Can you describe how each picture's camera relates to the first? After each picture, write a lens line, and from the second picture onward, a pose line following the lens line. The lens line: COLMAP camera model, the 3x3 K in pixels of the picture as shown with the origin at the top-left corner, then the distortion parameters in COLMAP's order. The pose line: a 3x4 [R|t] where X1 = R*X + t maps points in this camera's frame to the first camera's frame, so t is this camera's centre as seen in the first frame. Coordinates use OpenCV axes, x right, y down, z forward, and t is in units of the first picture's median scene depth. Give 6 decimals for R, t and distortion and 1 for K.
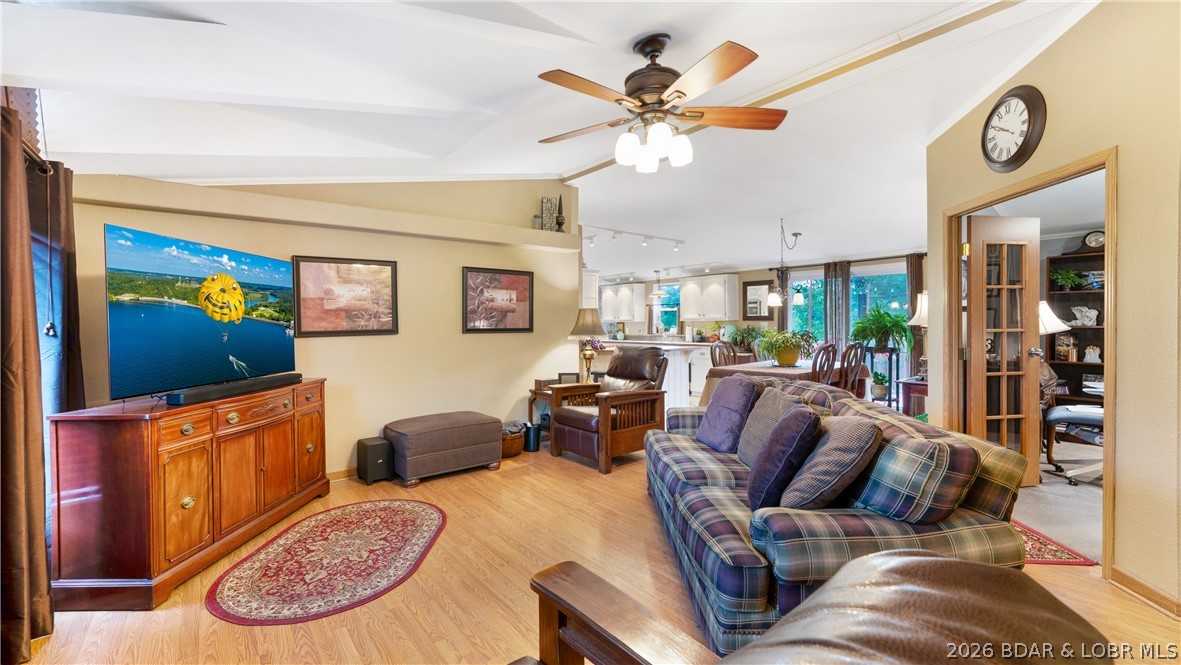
lens RADIAL K [[479.0, 0, 585.5], [0, 479.0, 332.8], [0, 0, 1]] dist [-0.003067, -0.000257]
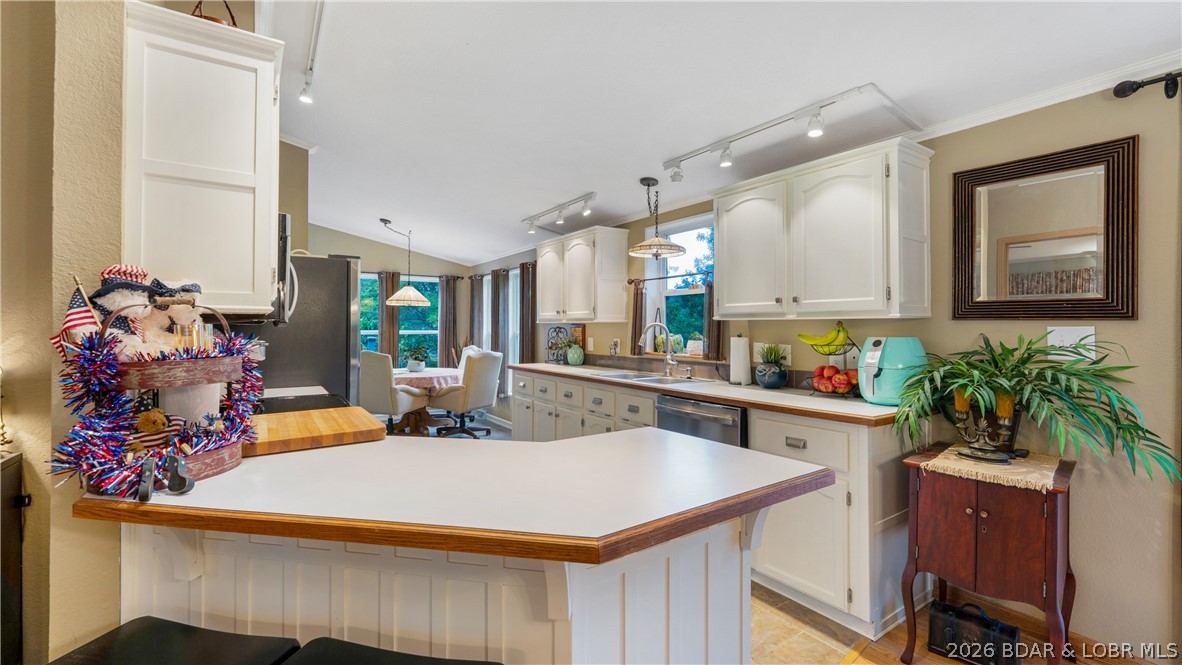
lens RADIAL K [[485.2, 0, 579.0], [0, 485.2, 322.8], [0, 0, 1]] dist [-0.000553, -0.000007]
pose [[0.996355, 0.011952, -0.084465, 0.170026], [-0.014477, 0.999465, -0.029338, -0.015081], [0.084069, 0.030454, 0.995994, 0.839434]]
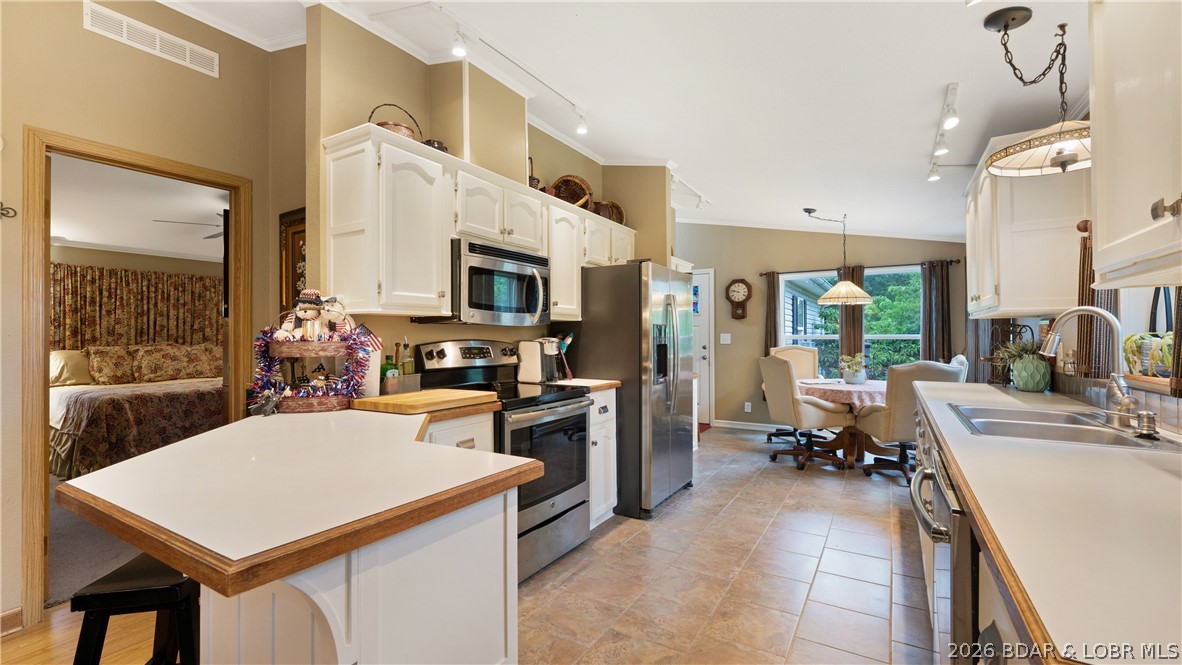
lens RADIAL K [[500.7, 0, 595.8], [0, 500.7, 329.9], [0, 0, 1]] dist [-0.002445, 0.000039]
pose [[0.351642, -0.004000, -0.936126, 0.352275], [-0.019517, 0.999742, -0.011603, -0.012561], [0.935931, 0.022351, 0.351474, 1.050636]]
